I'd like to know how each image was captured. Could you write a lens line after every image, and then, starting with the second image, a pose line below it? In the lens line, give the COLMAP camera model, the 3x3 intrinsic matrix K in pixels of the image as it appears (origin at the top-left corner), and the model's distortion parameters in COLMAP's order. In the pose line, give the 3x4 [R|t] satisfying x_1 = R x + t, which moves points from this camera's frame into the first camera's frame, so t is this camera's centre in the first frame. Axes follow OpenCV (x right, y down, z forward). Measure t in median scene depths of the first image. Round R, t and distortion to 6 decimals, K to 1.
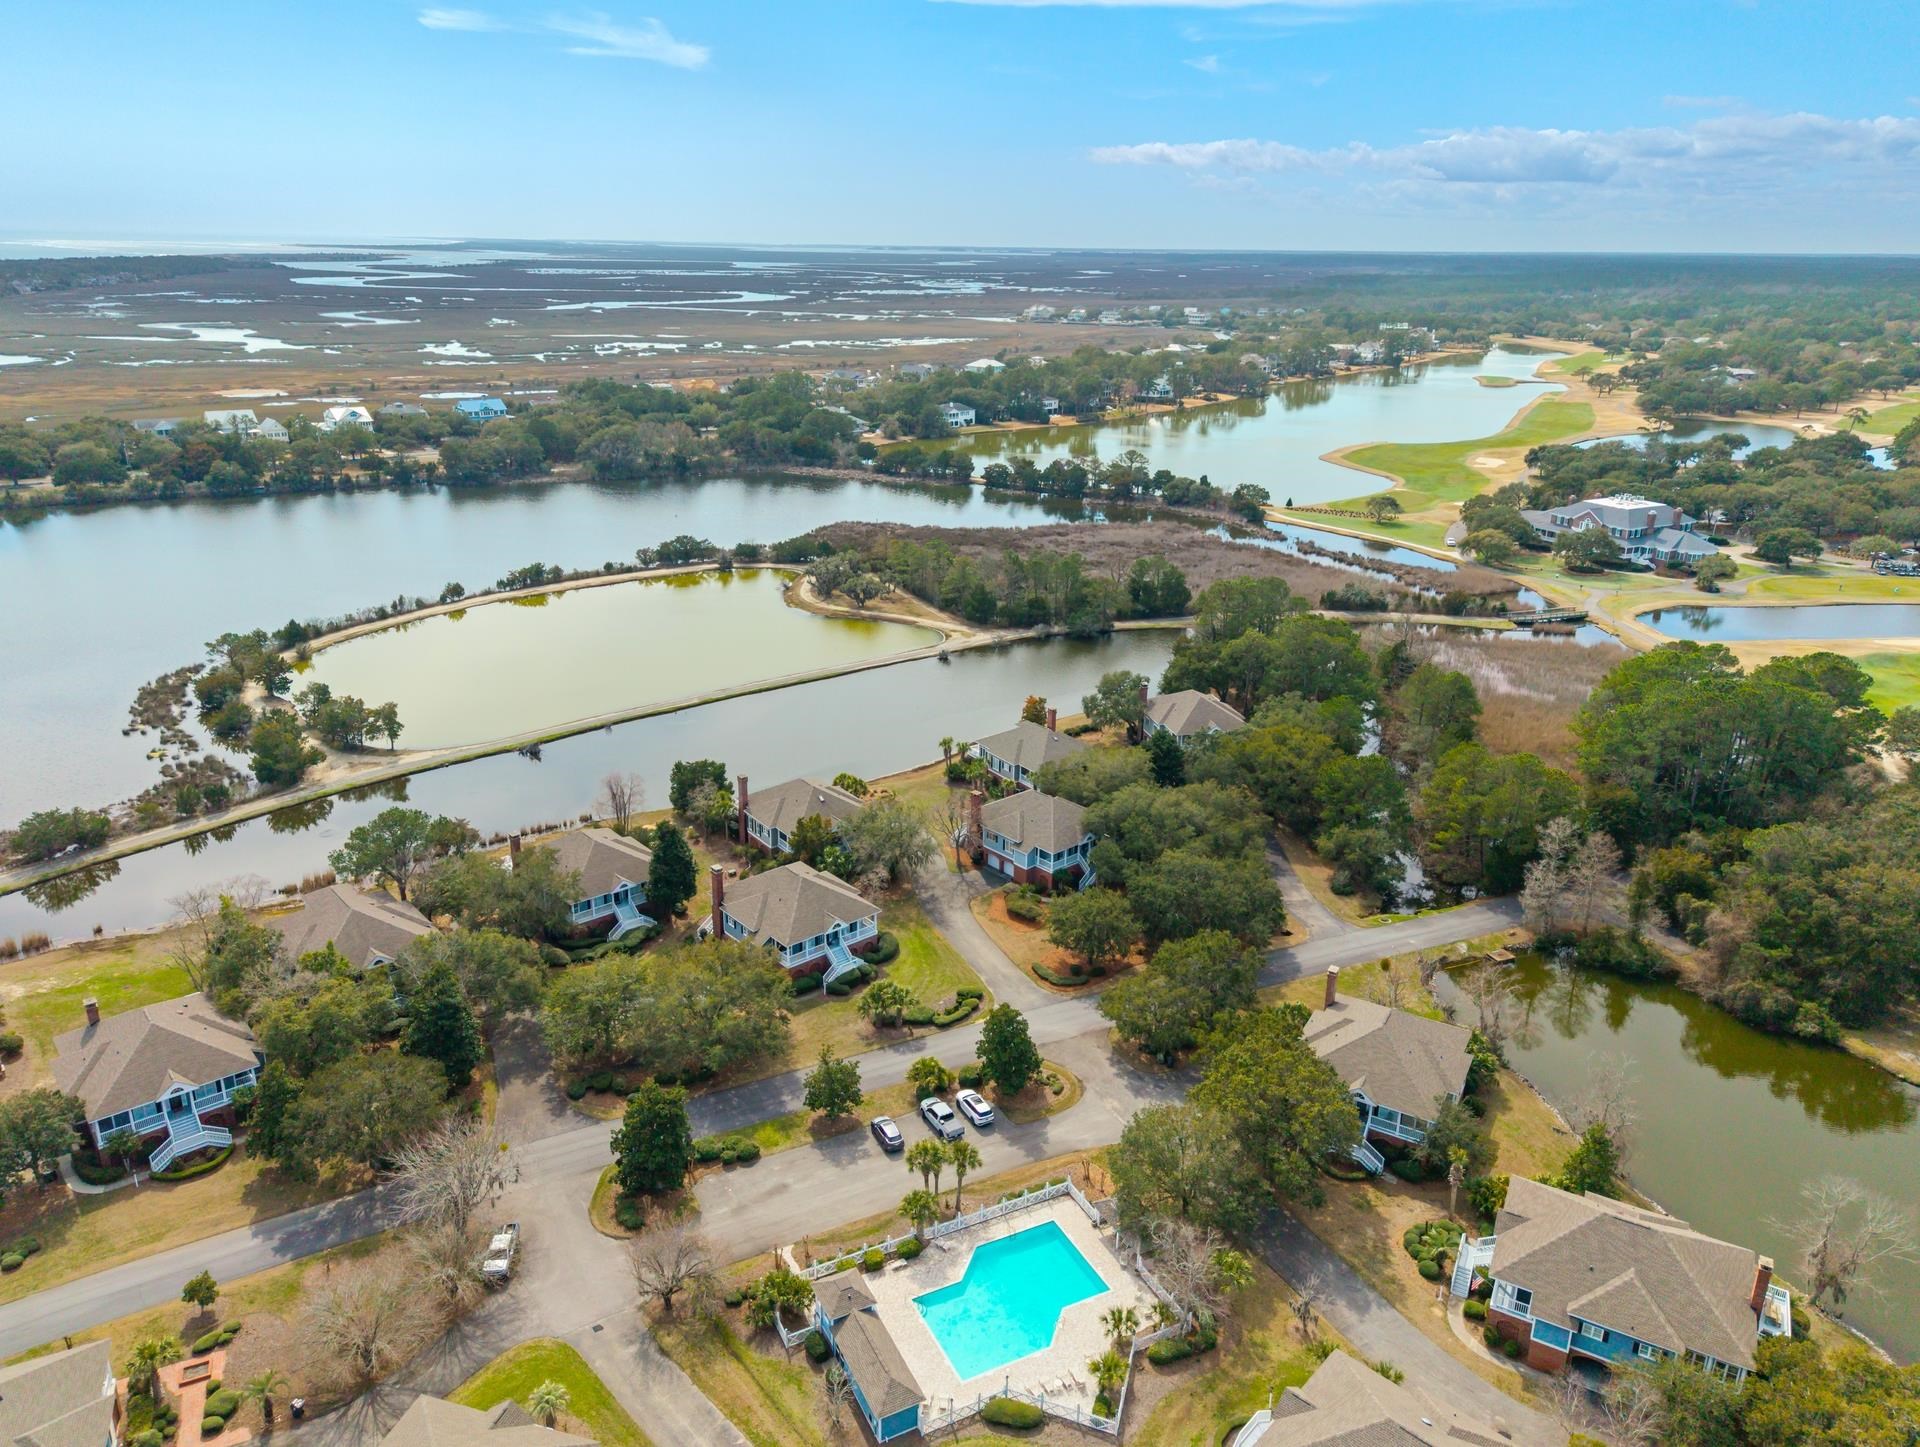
lens RADIAL K [[1330.1, 0, 960.0], [0, 1330.1, 723.5], [0, 0, 1]] dist [0.076021, -0.000624]
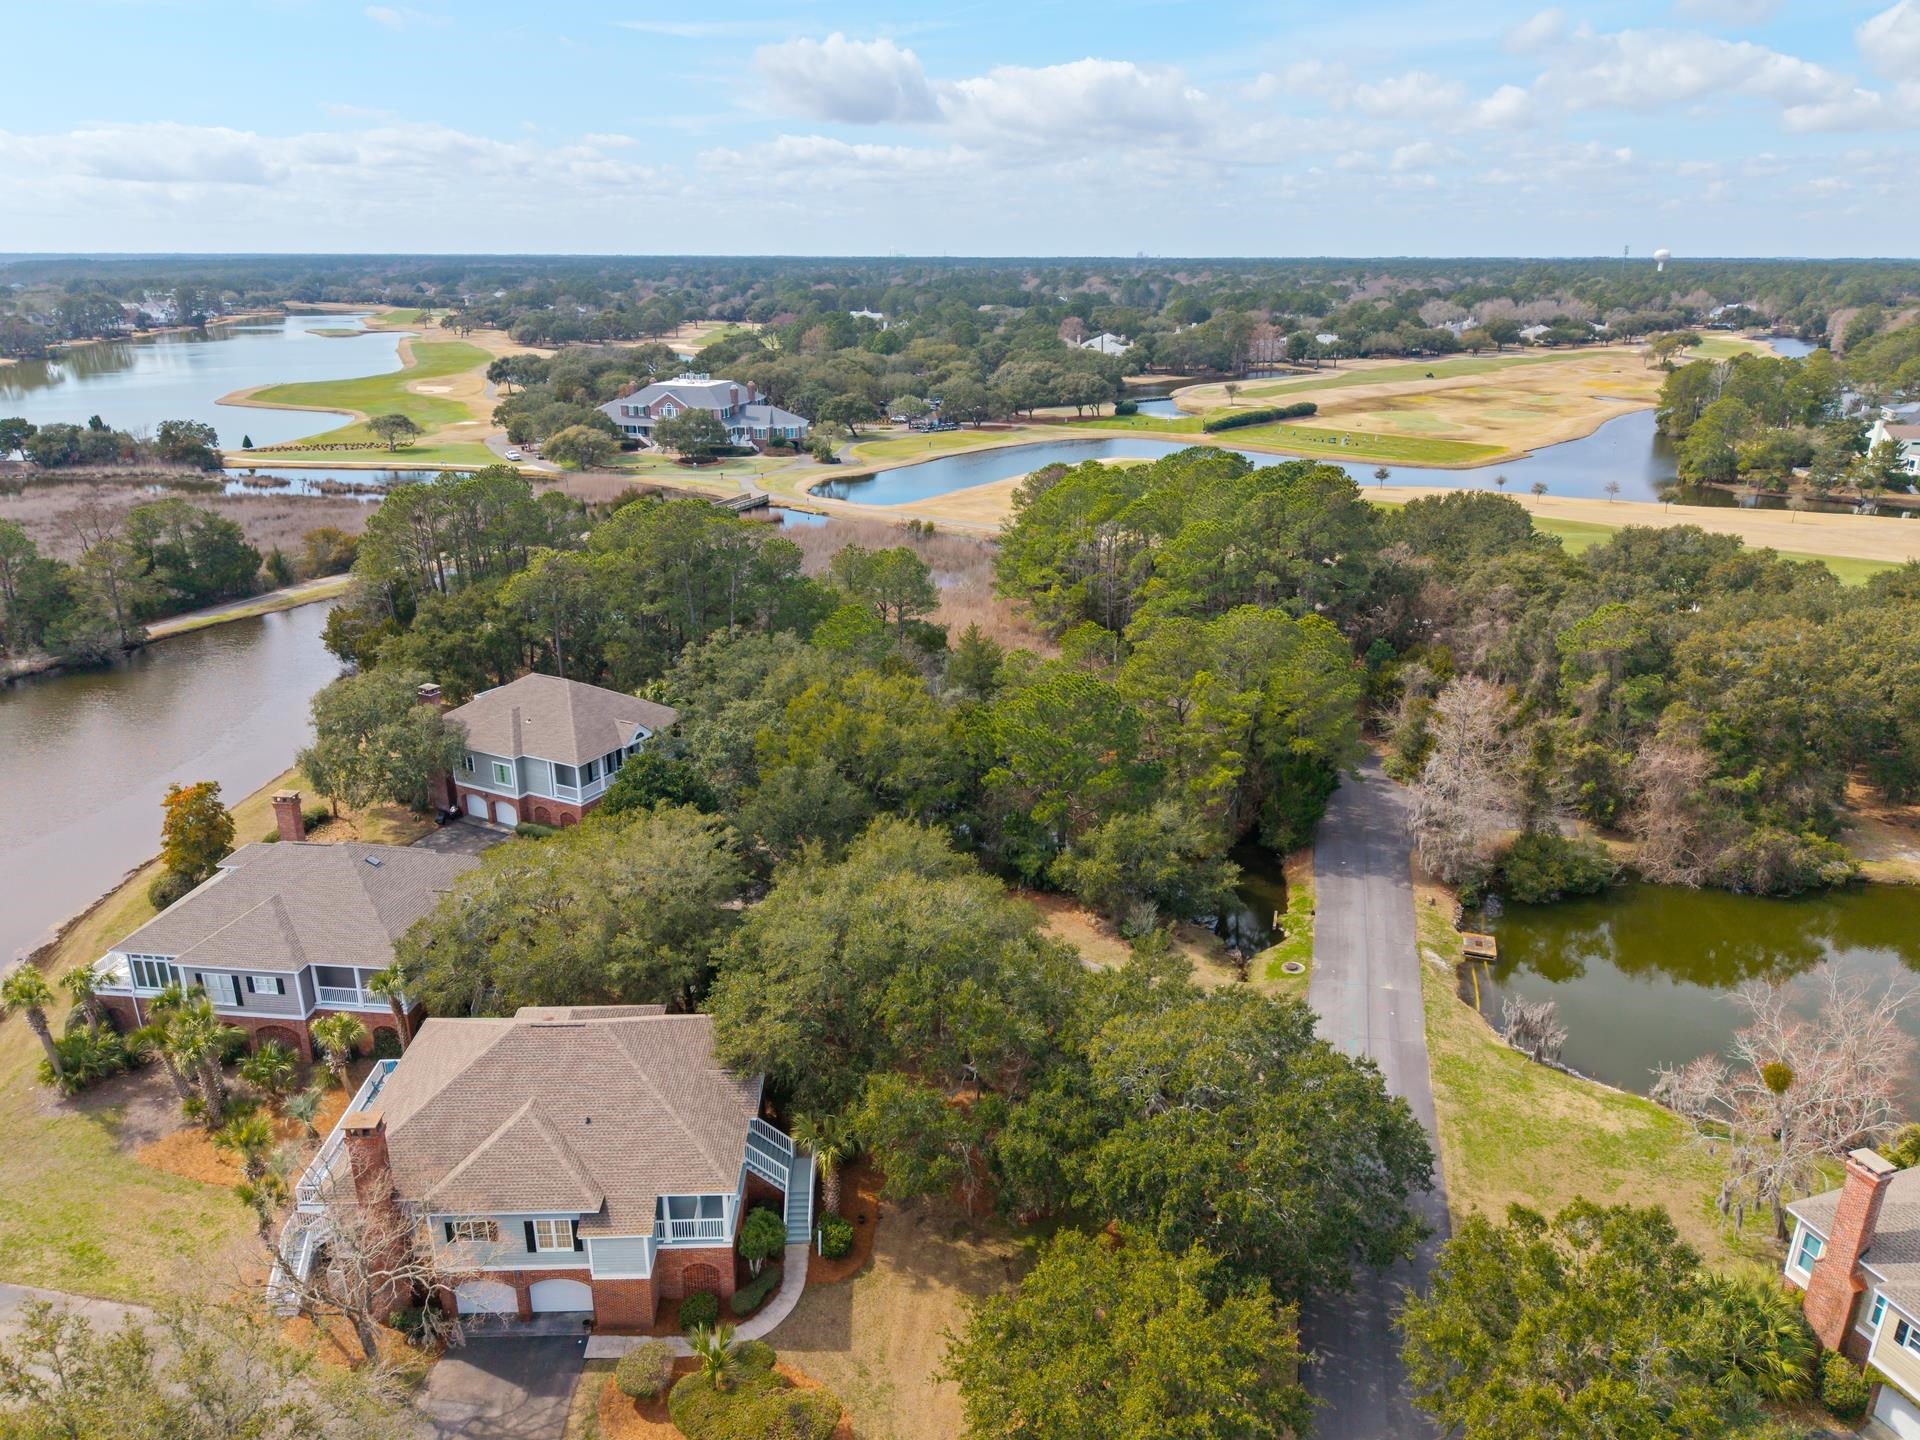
lens RADIAL K [[1302.7, 0, 957.9], [0, 1302.7, 711.6], [0, 0, 1]] dist [0.004633, -0.006385]
pose [[0.646977, -0.260683, 0.716565, -0.048958], [0.259494, 0.958926, 0.114559, -0.018789], [-0.716996, 0.111828, 0.688048, 0.403417]]
